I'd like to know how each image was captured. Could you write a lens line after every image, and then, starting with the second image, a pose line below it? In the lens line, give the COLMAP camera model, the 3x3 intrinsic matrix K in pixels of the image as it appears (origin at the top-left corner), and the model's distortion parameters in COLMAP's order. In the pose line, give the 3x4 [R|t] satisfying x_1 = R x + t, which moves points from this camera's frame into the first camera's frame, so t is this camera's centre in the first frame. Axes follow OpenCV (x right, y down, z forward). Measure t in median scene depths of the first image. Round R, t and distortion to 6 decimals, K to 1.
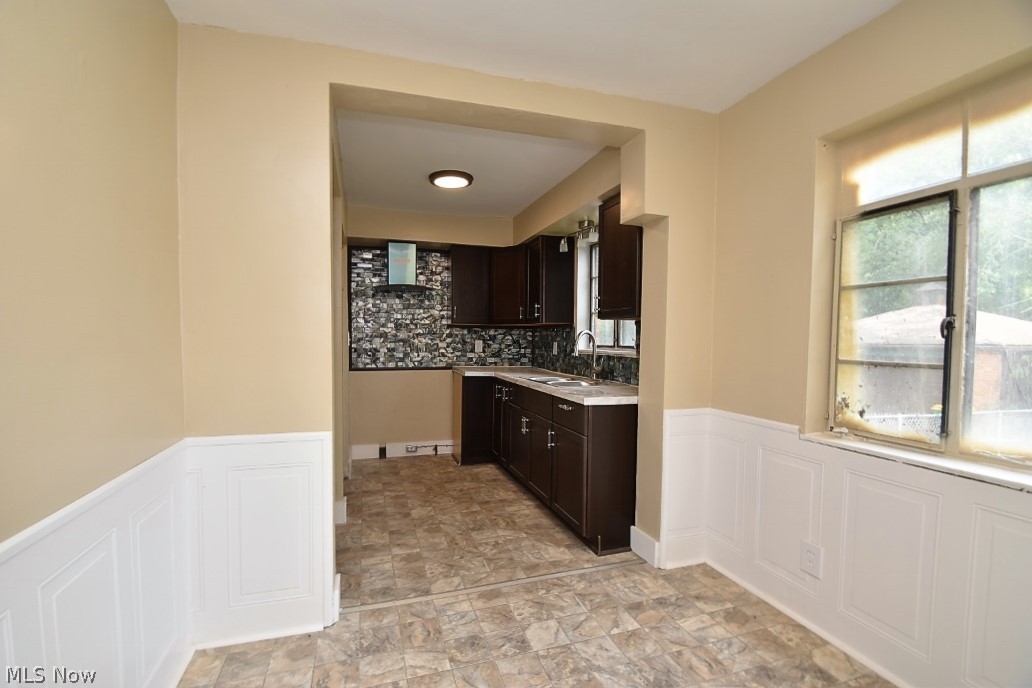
lens RADIAL K [[448.2, 0, 496.6], [0, 448.2, 353.6], [0, 0, 1]] dist [0.000589, -0.014098]
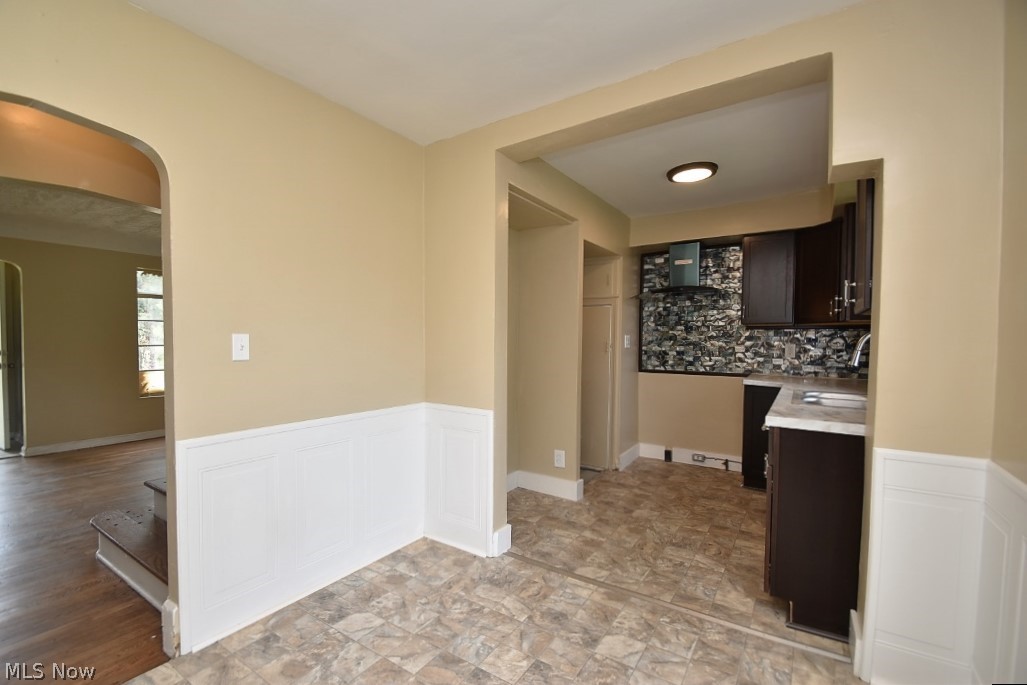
lens RADIAL K [[446.0, 0, 494.2], [0, 446.0, 352.1], [0, 0, 1]] dist [0.000589, -0.014098]
pose [[0.619656, 0.020263, -0.784612, 0.281794], [-0.028442, 0.999590, 0.003353, -0.002240], [0.784358, 0.020238, 0.619978, 0.074600]]
